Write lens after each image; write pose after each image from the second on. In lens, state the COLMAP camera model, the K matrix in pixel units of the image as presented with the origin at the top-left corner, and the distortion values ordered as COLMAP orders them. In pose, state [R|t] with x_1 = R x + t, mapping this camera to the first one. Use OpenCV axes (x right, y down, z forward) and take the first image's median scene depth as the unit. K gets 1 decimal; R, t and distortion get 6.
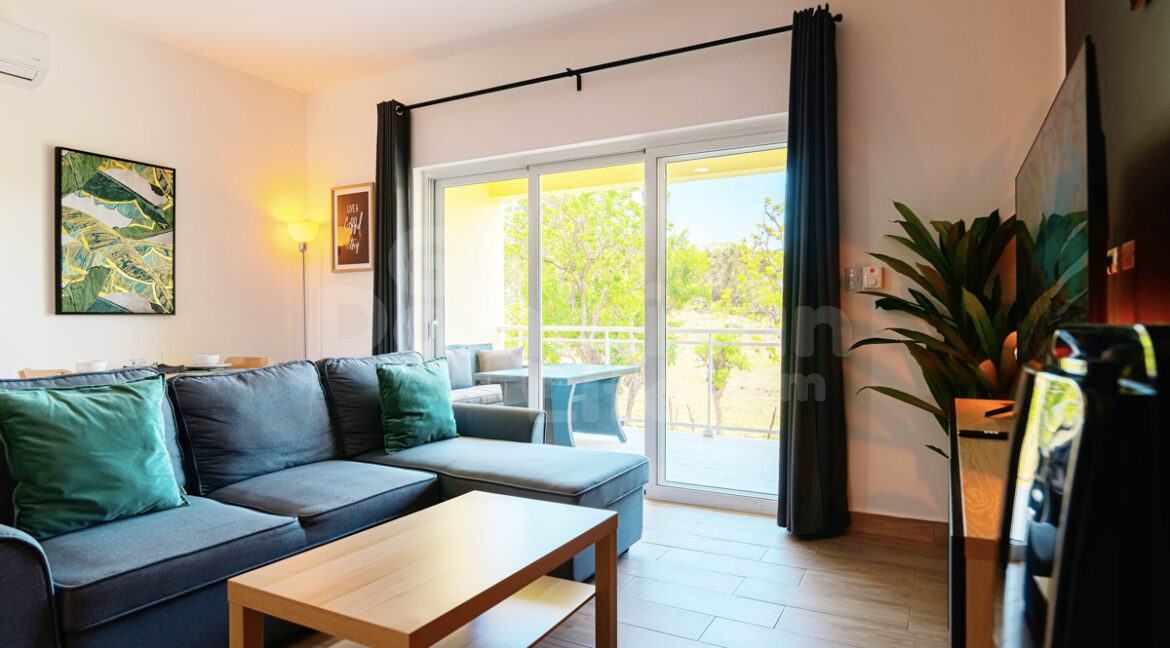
lens RADIAL K [[661.5, 0, 582.4], [0, 661.5, 321.0], [0, 0, 1]] dist [-0.011000, -0.000193]
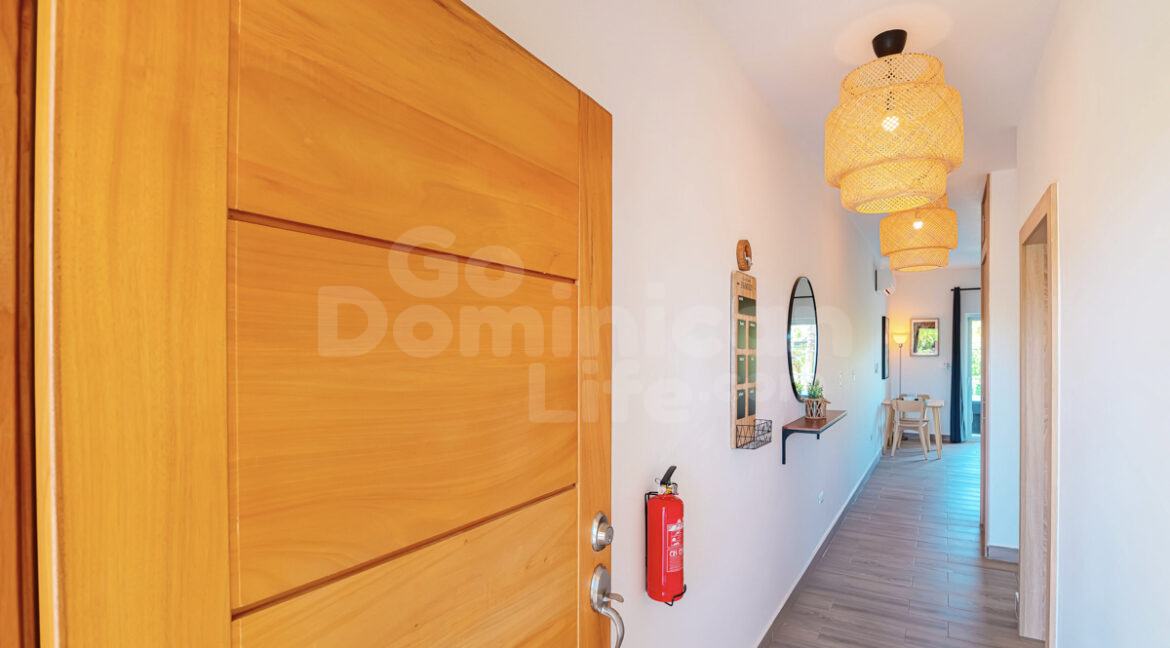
lens RADIAL K [[534.0, 0, 620.3], [0, 534.0, 363.7], [0, 0, 1]] dist [-0.013838, 0.000173]
pose [[0.999350, -0.002039, -0.035993, -1.726888], [0.002357, 0.999959, 0.008772, -0.087731], [0.035974, -0.008851, 0.999314, -1.146136]]
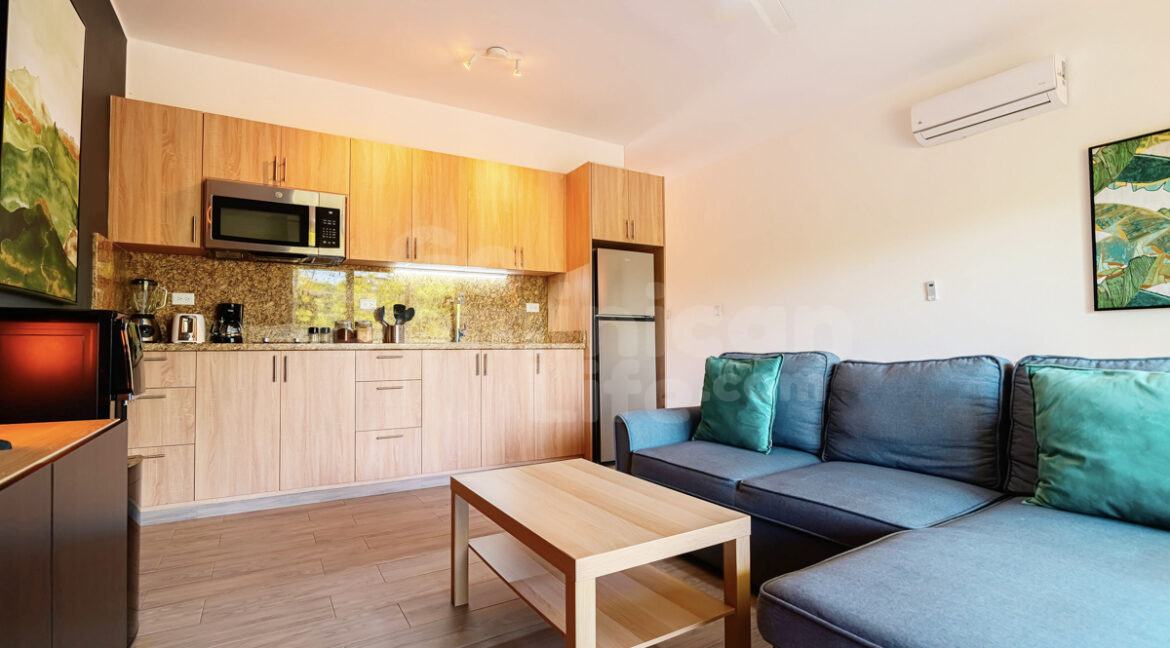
lens RADIAL K [[539.0, 0, 593.4], [0, 539.0, 328.8], [0, 0, 1]] dist [-0.018752, 0.000985]
pose [[-0.489548, -0.017635, -0.871798, 0.292125], [0.008059, 0.999661, -0.024747, 0.031106], [0.871939, -0.019140, -0.489241, 0.704034]]
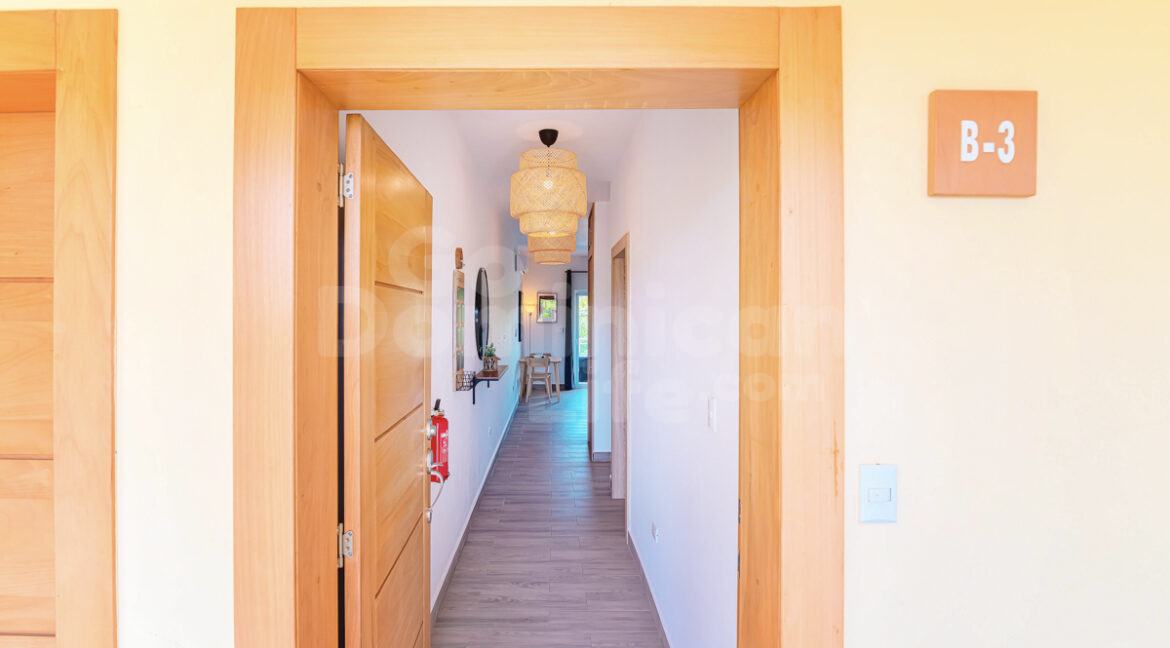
lens RADIAL K [[534.8, 0, 552.2], [0, 534.8, 324.1], [0, 0, 1]] dist [-0.018349, 0.000027]
pose [[0.873679, 0.000324, 0.486502, -1.898563], [-0.002110, 0.999993, 0.003123, -0.099425], [-0.486498, -0.003755, 0.873674, -1.374092]]
